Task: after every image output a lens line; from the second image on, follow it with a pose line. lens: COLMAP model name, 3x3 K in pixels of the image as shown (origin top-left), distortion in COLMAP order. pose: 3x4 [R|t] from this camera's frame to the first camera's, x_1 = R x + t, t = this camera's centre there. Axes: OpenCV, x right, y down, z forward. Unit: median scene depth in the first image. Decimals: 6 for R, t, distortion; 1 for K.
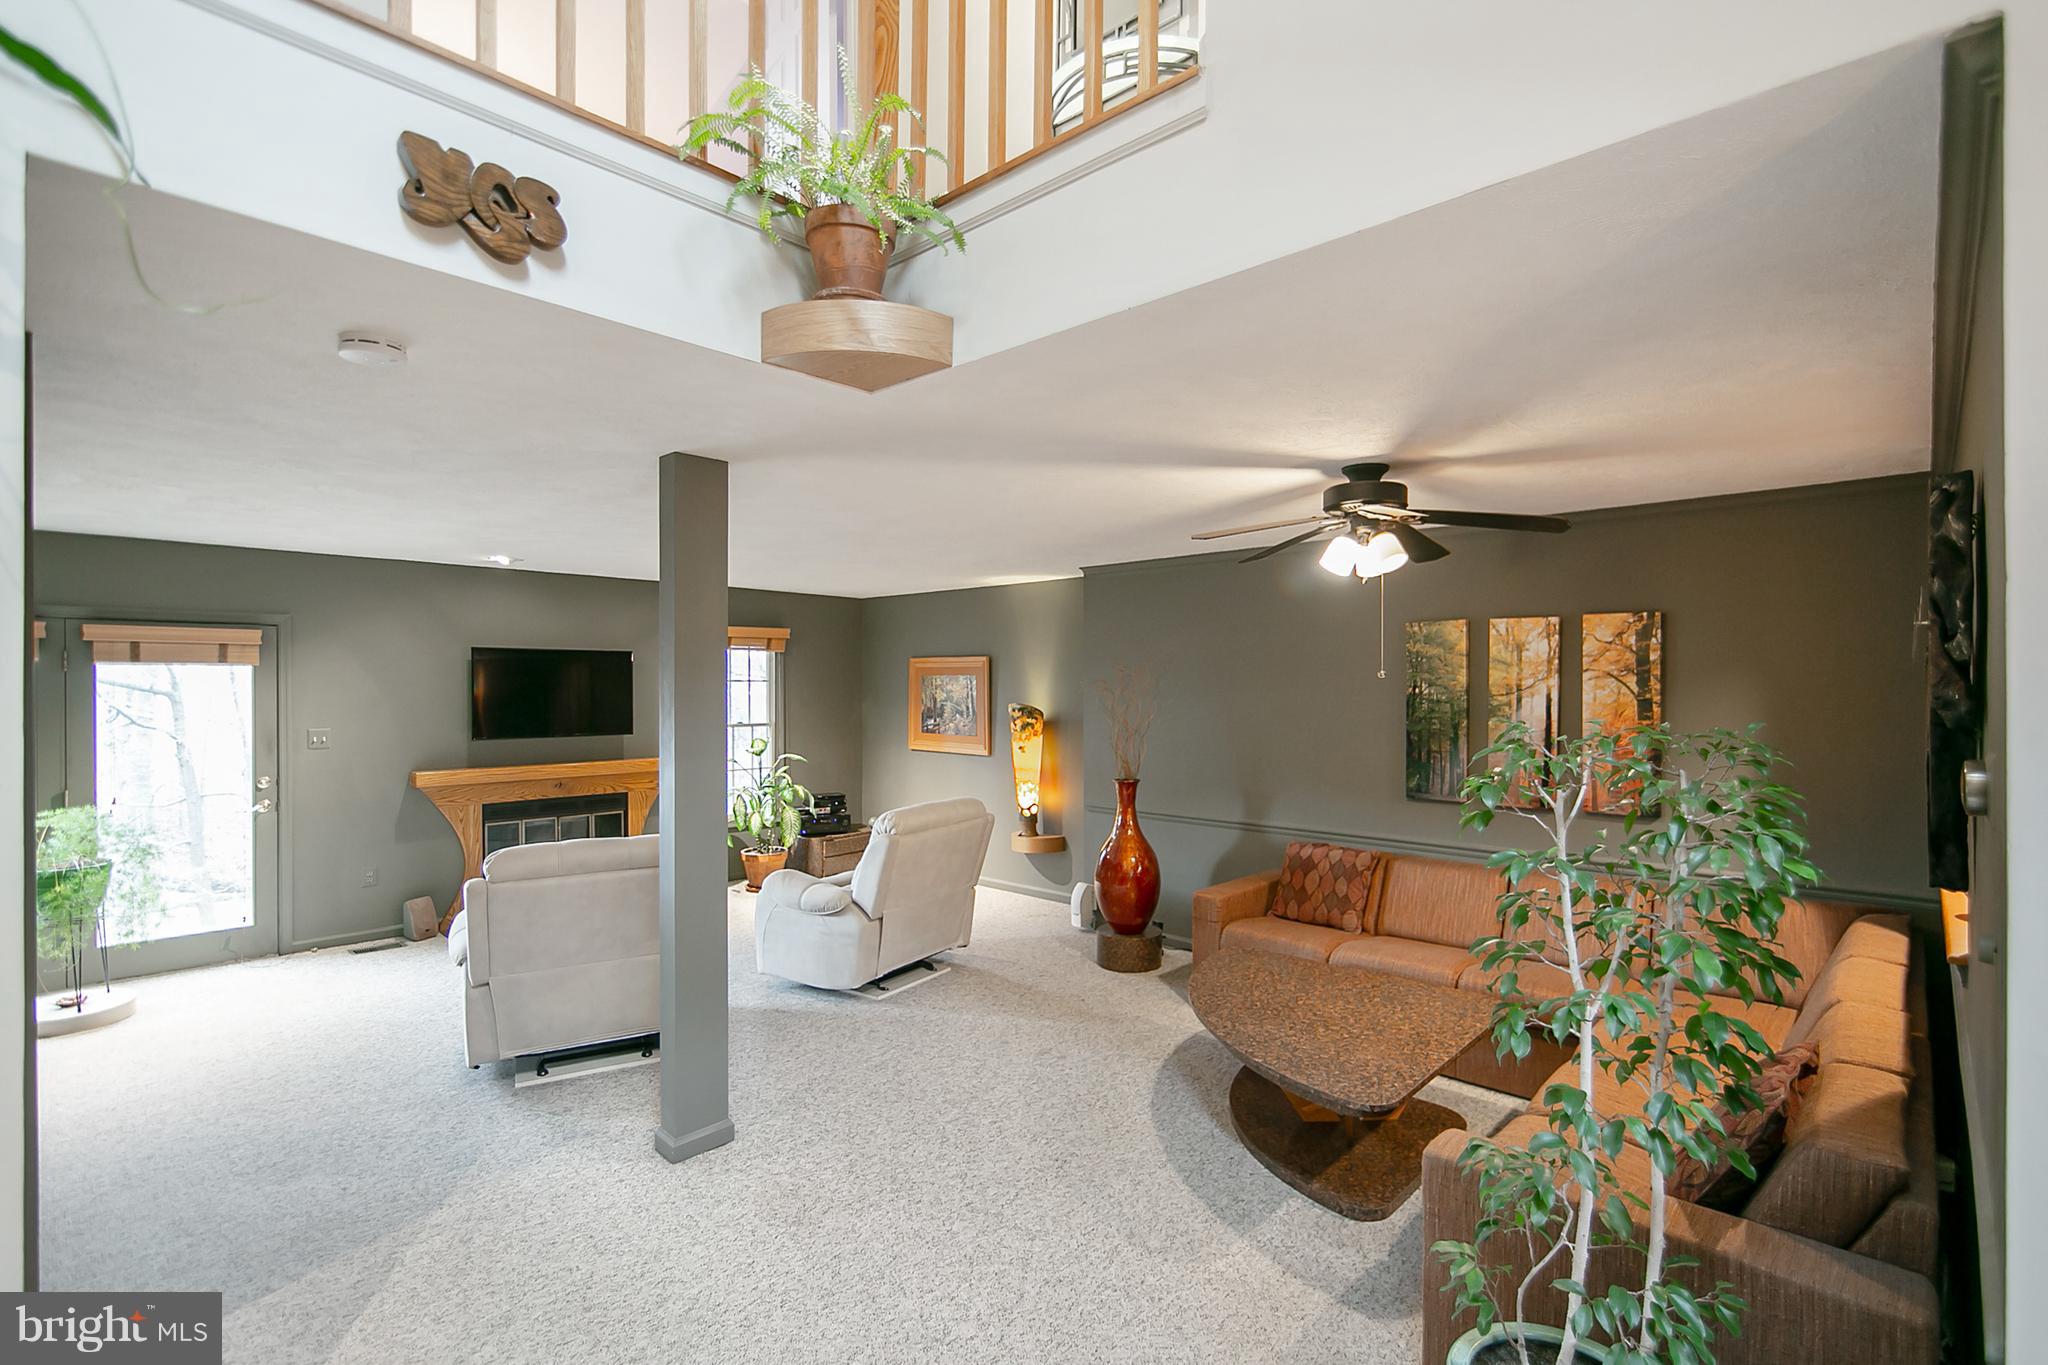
lens RADIAL K [[949.0, 0, 1045.0], [0, 949.0, 704.2], [0, 0, 1]] dist [-0.017834, -0.000612]
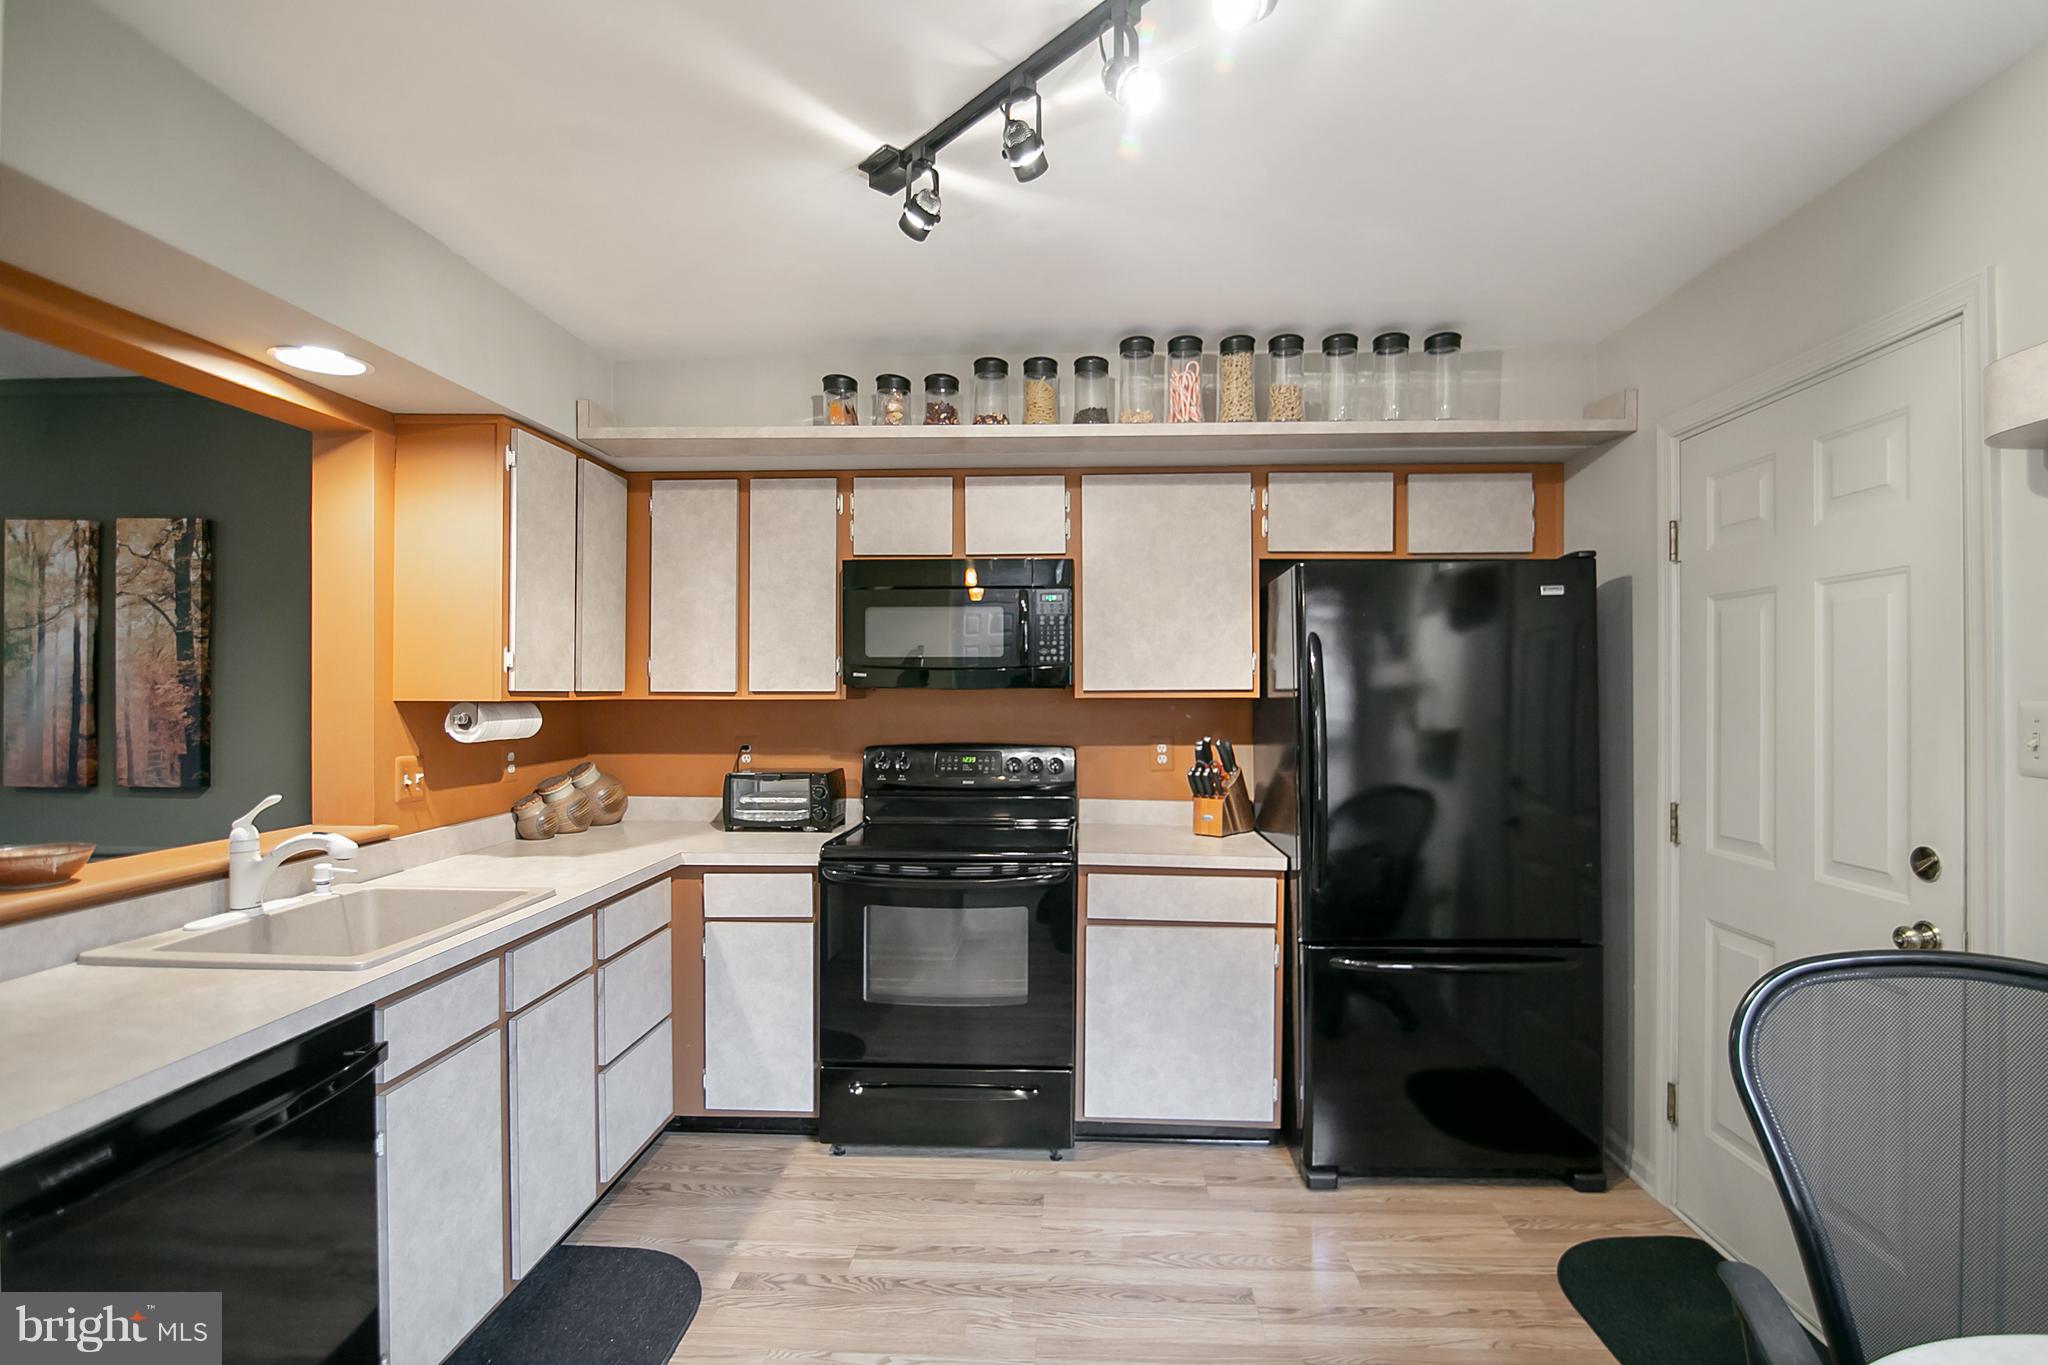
lens RADIAL K [[949.0, 0, 1042.9], [0, 949.0, 683.5], [0, 0, 1]] dist [-0.017834, -0.000612]
pose [[0.757244, 0.005702, 0.653108, 0.580601], [0.011645, 0.999685, -0.022230, 0.052788], [-0.653029, 0.024439, 0.756939, -0.019989]]
